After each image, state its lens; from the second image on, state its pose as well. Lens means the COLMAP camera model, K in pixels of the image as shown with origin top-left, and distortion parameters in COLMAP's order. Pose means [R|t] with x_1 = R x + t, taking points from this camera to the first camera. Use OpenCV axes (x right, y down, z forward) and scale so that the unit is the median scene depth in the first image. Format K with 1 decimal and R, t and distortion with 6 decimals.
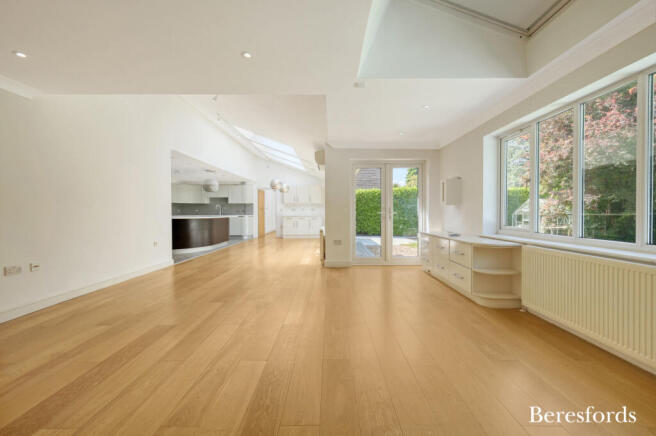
lens RADIAL K [[290.9, 0, 325.2], [0, 290.9, 216.8], [0, 0, 1]] dist [0.002366, 0.000750]
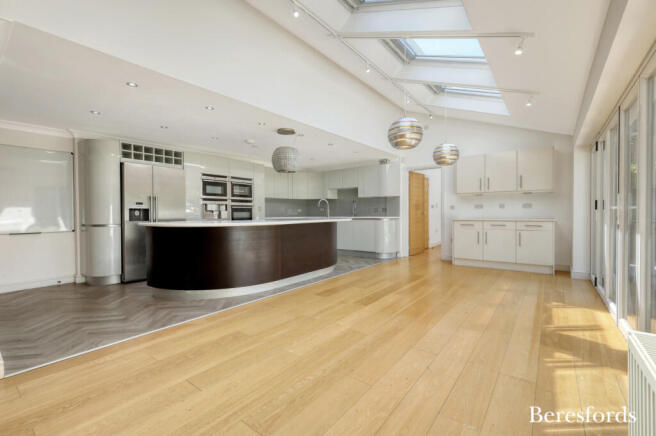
lens RADIAL K [[290.9, 0, 327.8], [0, 290.9, 220.8], [0, 0, 1]] dist [0.002366, 0.000750]
pose [[0.798405, 0.016227, -0.601903, -0.018576], [-0.001472, 0.999686, 0.024998, -0.012192], [0.602120, -0.019073, 0.798178, 0.473711]]
